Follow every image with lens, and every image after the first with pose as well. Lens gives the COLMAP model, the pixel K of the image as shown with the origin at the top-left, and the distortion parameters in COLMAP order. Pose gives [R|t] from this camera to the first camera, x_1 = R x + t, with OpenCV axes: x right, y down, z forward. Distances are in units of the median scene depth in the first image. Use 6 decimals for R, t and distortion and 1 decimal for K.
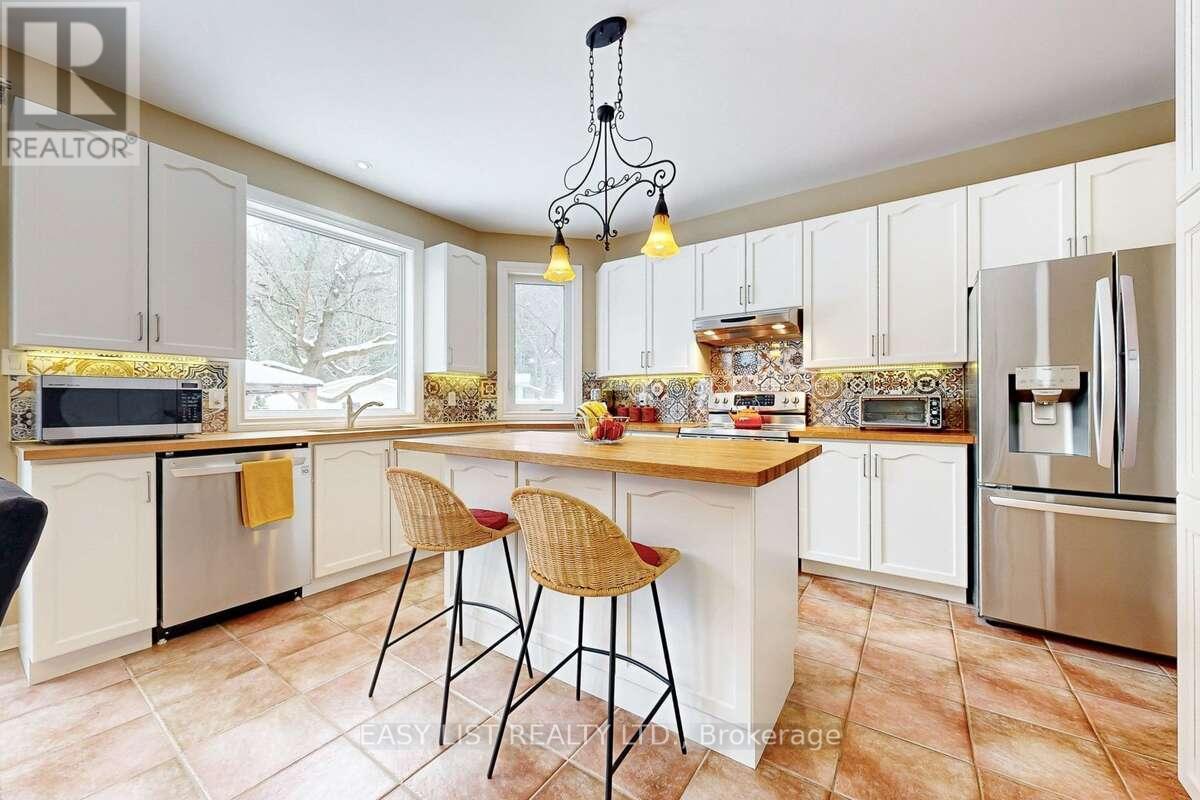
lens RADIAL K [[446.5, 0, 601.8], [0, 446.5, 404.0], [0, 0, 1]] dist [0.001284, 0.000139]
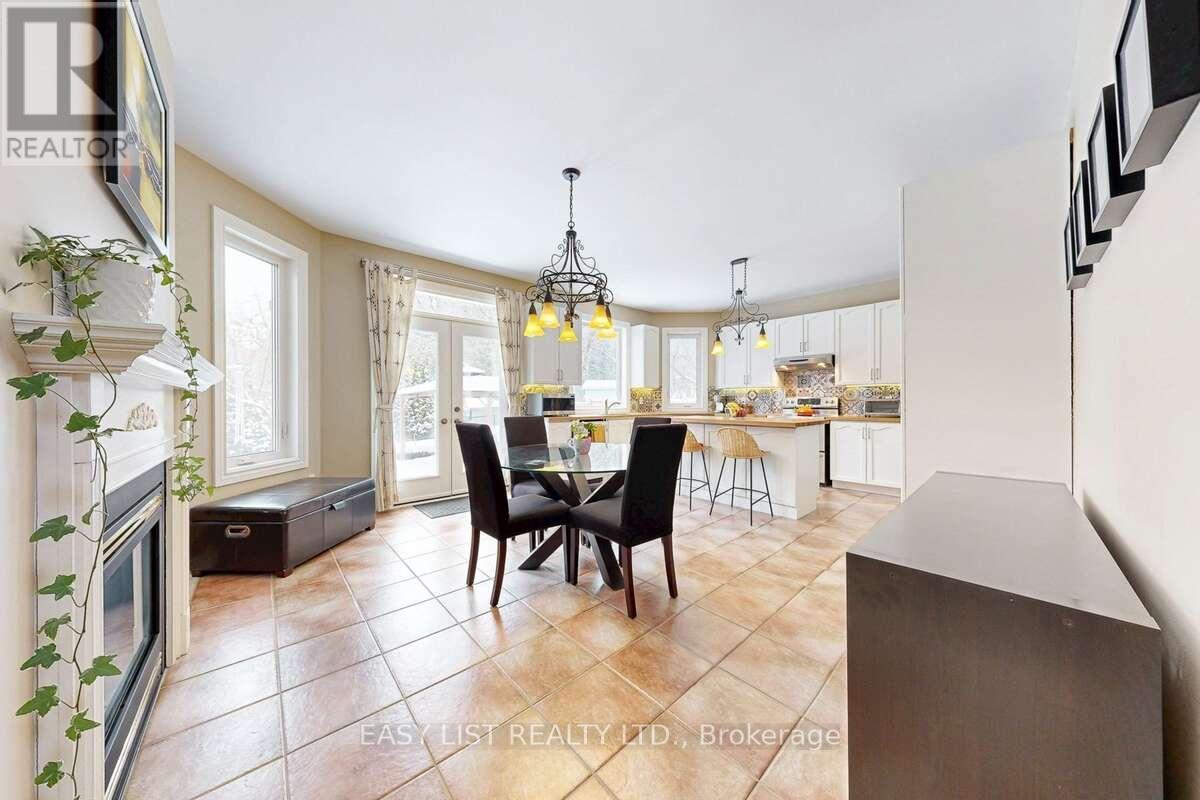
lens RADIAL K [[376.0, 0, 600.0], [0, 376.0, 401.9], [0, 0, 1]] dist [-0.000103, 0.000035]
pose [[0.974924, 0.000318, -0.222539, -0.255528], [-0.001163, 0.999993, -0.003666, -0.000104], [0.222536, 0.003833, 0.974917, -1.151413]]
